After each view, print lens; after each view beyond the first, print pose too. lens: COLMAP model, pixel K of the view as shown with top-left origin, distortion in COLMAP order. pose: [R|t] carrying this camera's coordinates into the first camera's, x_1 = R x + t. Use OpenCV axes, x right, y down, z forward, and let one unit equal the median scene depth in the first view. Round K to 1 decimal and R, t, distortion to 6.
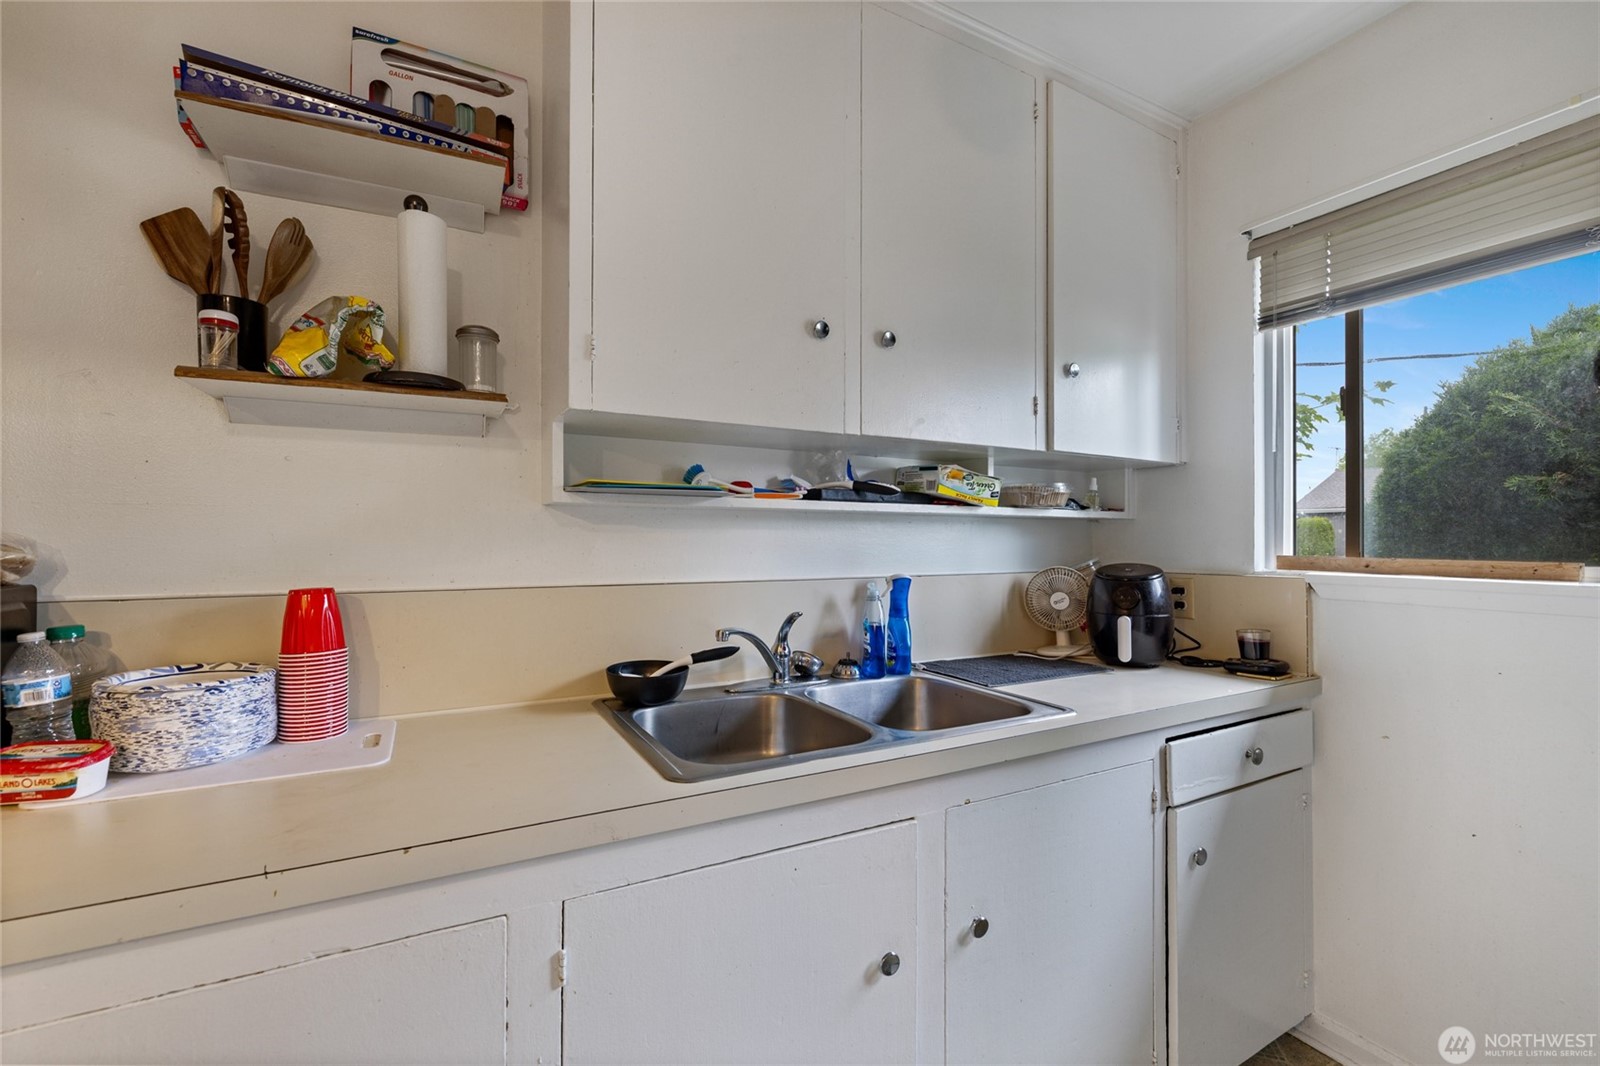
lens RADIAL K [[679.4, 0, 794.1], [0, 679.4, 533.0], [0, 0, 1]] dist [0.003162, -0.000067]
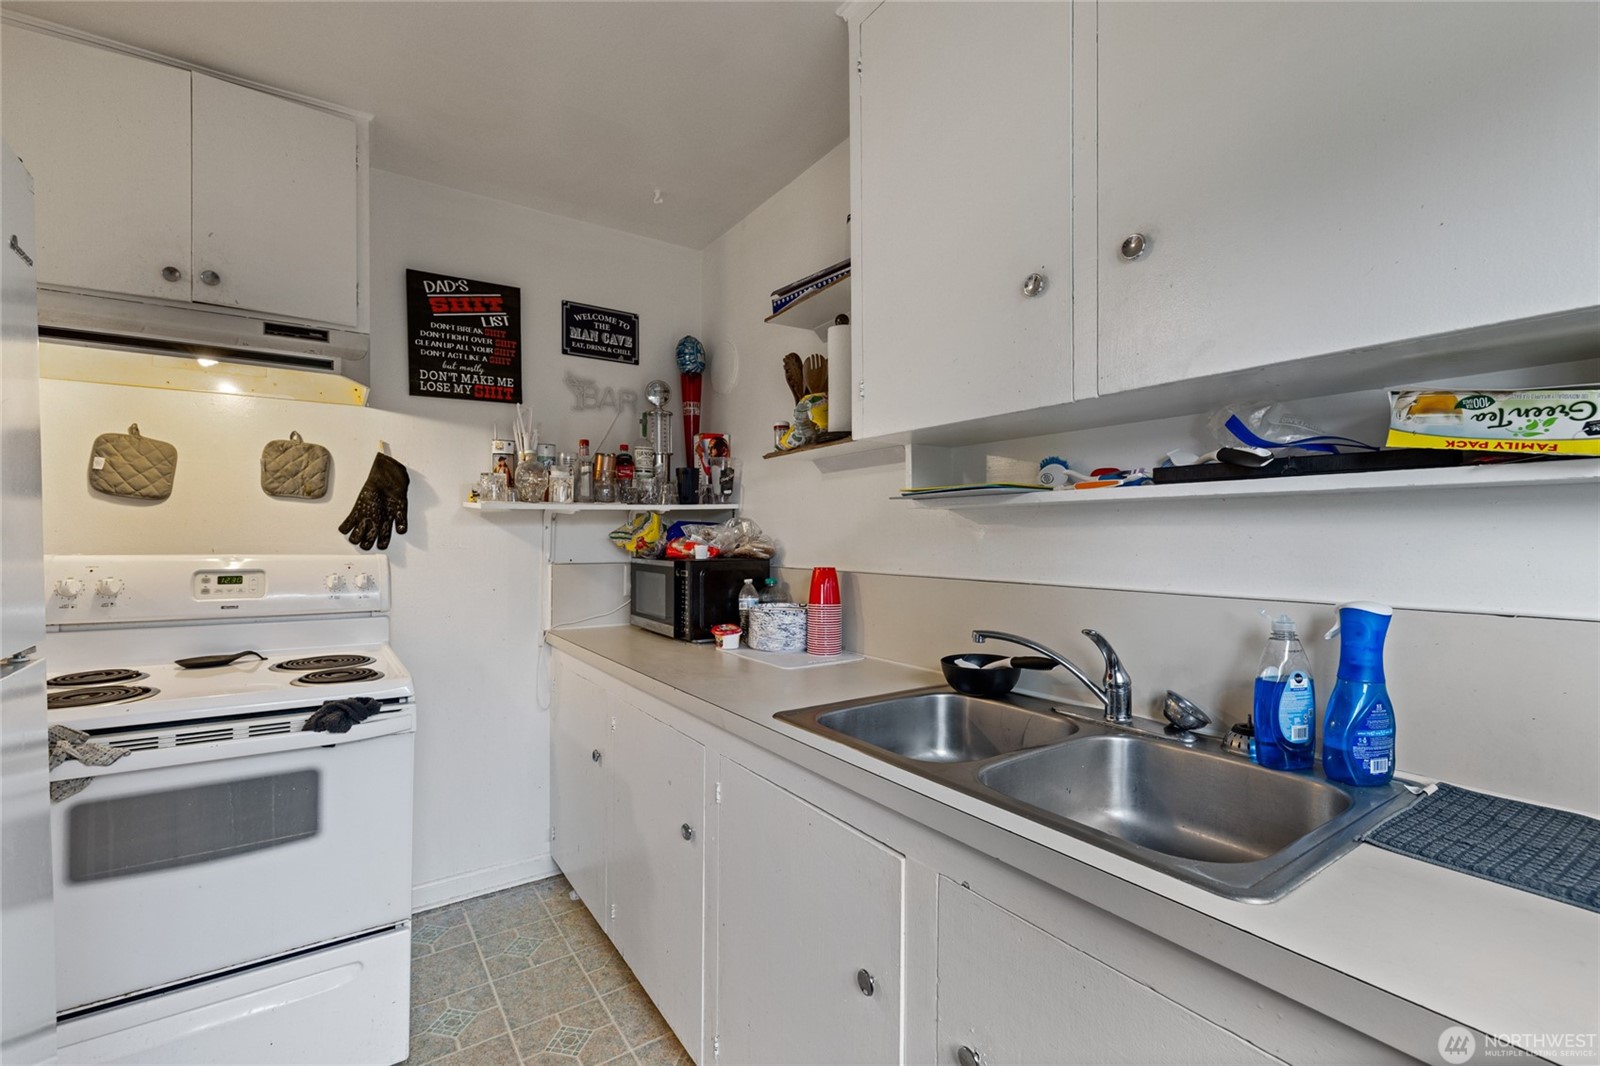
lens RADIAL K [[679.4, 0, 748.8], [0, 679.4, 547.0], [0, 0, 1]] dist [0.003162, -0.000067]
pose [[0.077223, 0.013135, -0.996927, 0.806901], [0.007929, 0.999874, 0.013788, 0.005431], [0.996982, -0.008969, 0.077109, 0.575095]]
